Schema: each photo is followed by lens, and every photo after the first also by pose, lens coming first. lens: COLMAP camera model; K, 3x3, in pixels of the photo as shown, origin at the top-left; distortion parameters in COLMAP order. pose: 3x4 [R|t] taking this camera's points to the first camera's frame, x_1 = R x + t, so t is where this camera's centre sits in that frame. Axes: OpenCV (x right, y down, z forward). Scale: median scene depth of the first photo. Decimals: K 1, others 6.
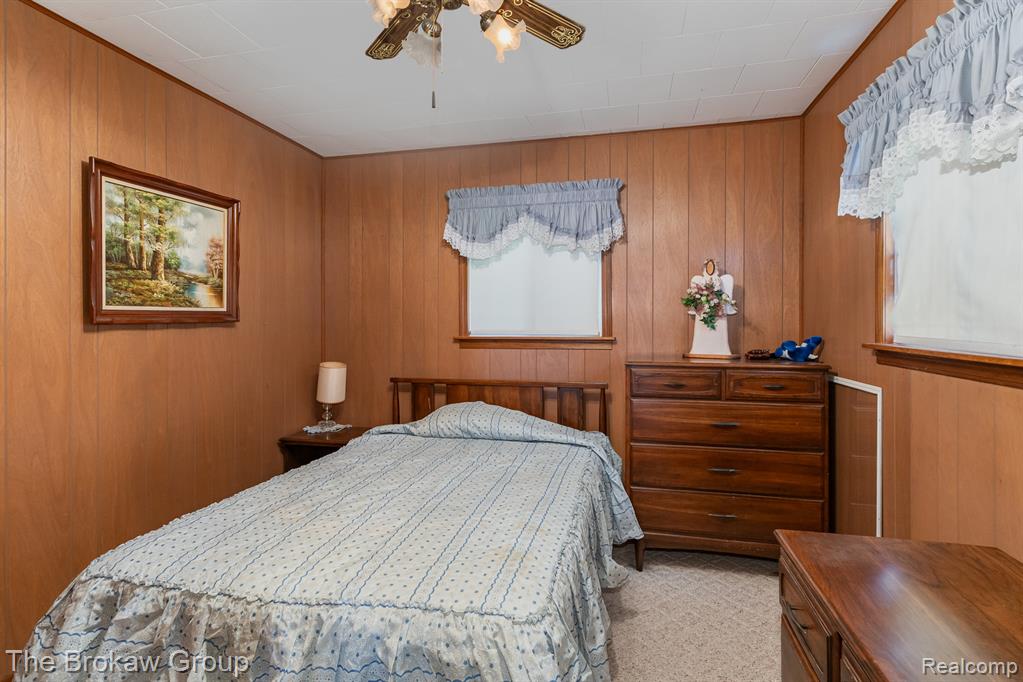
lens RADIAL K [[496.1, 0, 510.7], [0, 496.1, 334.2], [0, 0, 1]] dist [0.004279, -0.001057]
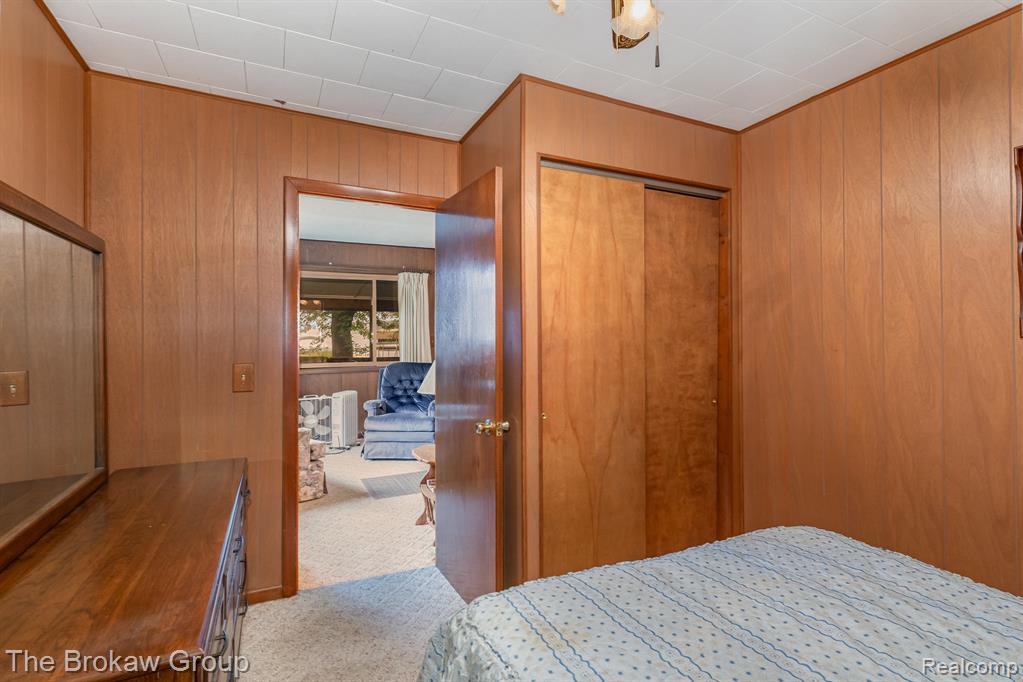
lens RADIAL K [[496.1, 0, 511.8], [0, 496.1, 335.2], [0, 0, 1]] dist [0.004279, -0.001057]
pose [[-0.769287, 0.001754, -0.638901, 0.437990], [-0.004559, 0.999956, 0.008234, -0.031367], [0.638888, 0.009247, -0.769244, 1.207973]]
